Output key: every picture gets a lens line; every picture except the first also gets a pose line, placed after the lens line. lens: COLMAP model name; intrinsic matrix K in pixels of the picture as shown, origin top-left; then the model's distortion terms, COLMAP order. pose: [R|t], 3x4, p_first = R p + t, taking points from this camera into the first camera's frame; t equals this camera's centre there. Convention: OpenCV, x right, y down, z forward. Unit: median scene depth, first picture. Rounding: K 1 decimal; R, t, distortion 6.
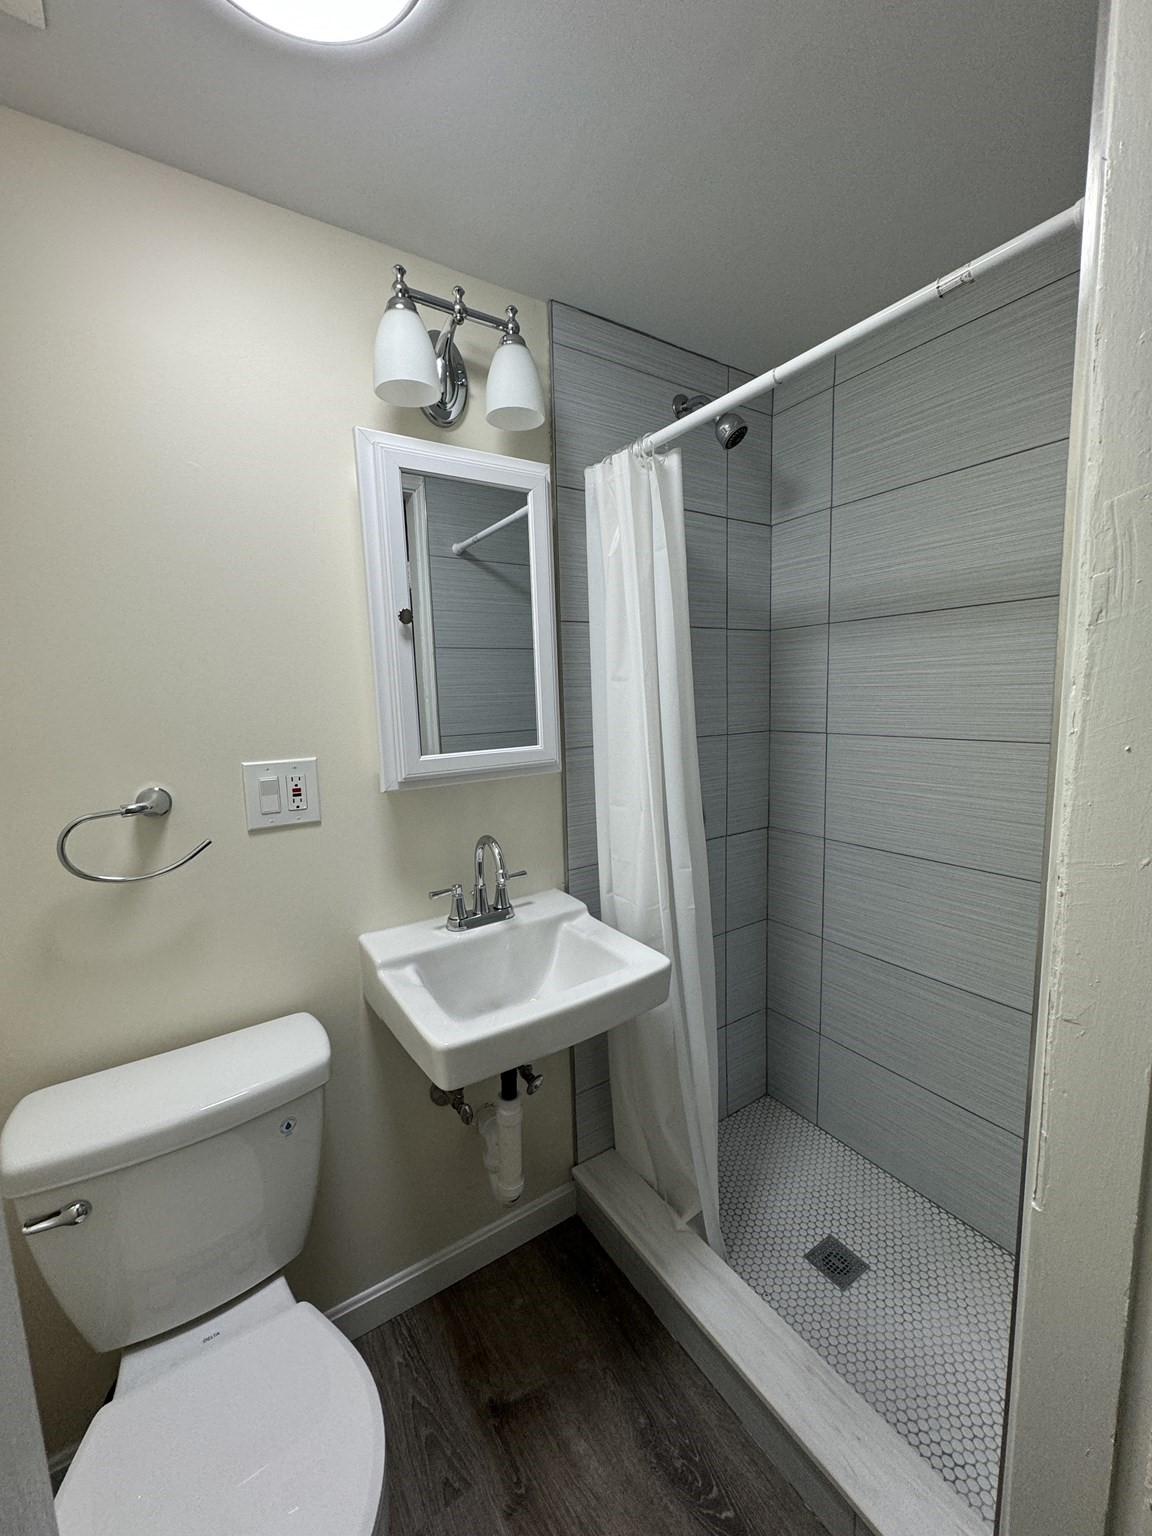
lens RADIAL K [[612.6, 0, 576.0], [0, 612.6, 768.0], [0, 0, 1]] dist [-0.002740, 0.000069]
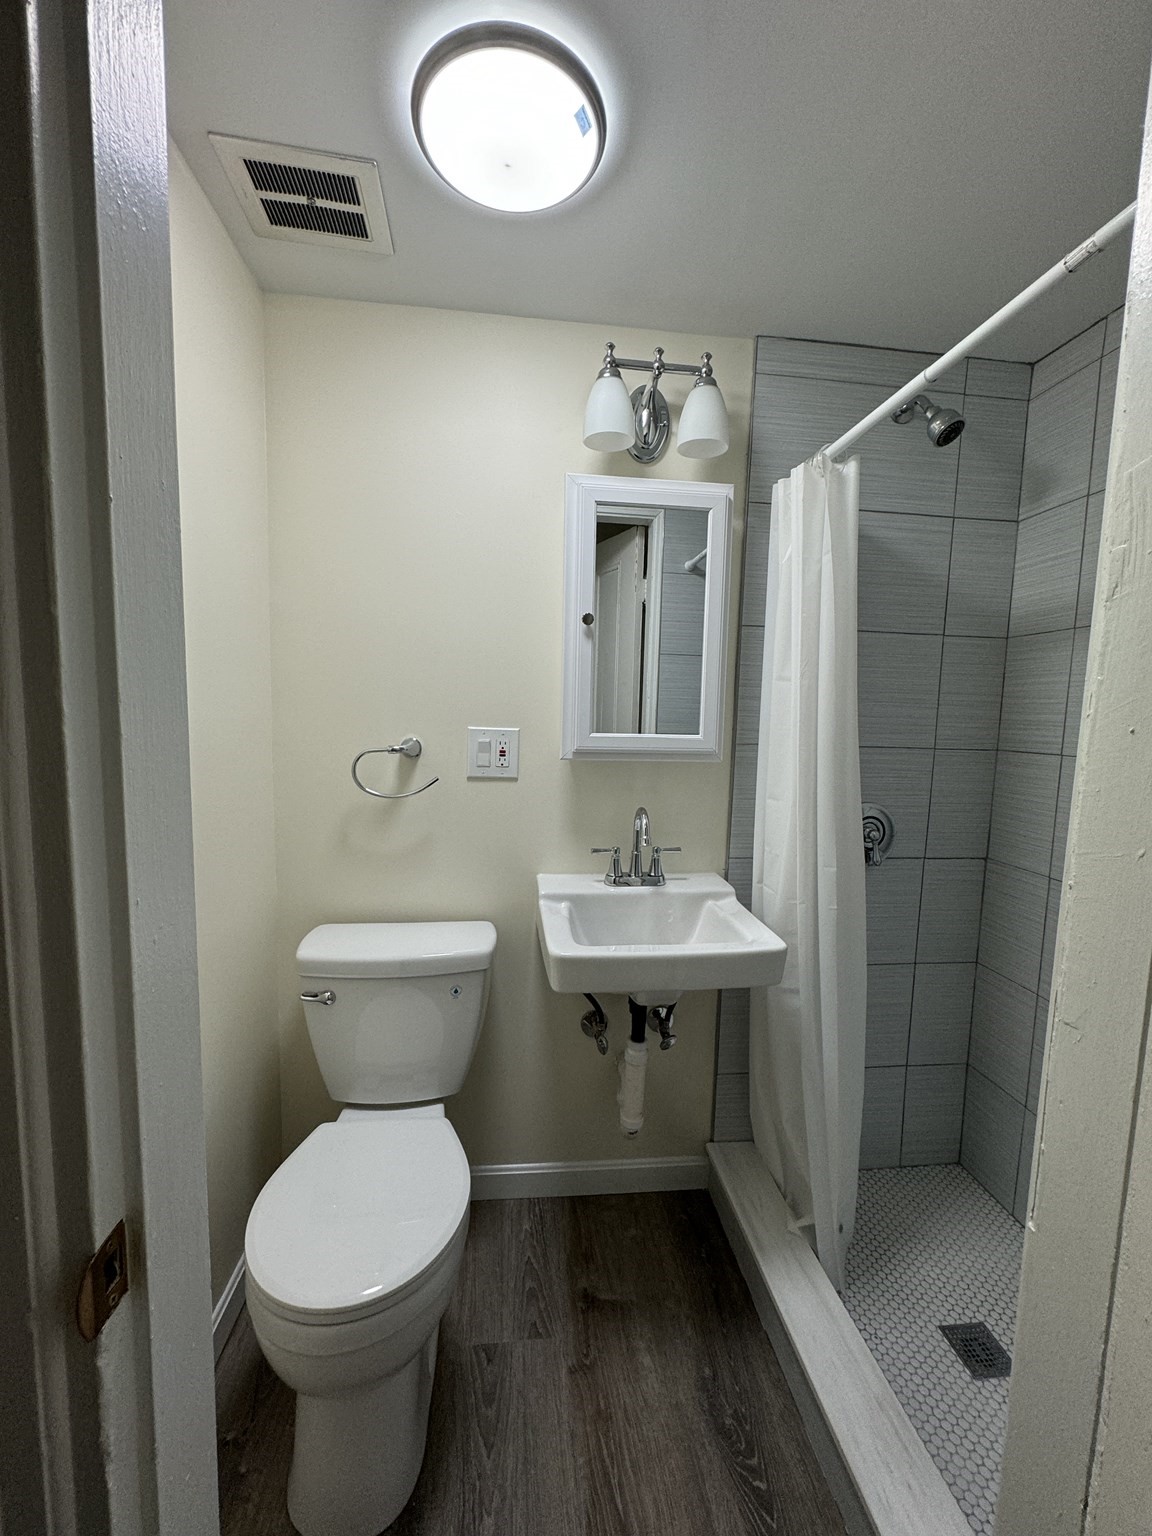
lens RADIAL K [[612.6, 0, 576.0], [0, 612.6, 768.0], [0, 0, 1]] dist [-0.002740, 0.000069]
pose [[0.887664, 0.097114, -0.450135, 0.259231], [-0.111758, 0.993717, -0.005998, 0.056949], [0.446724, 0.055631, 0.892940, -0.095941]]
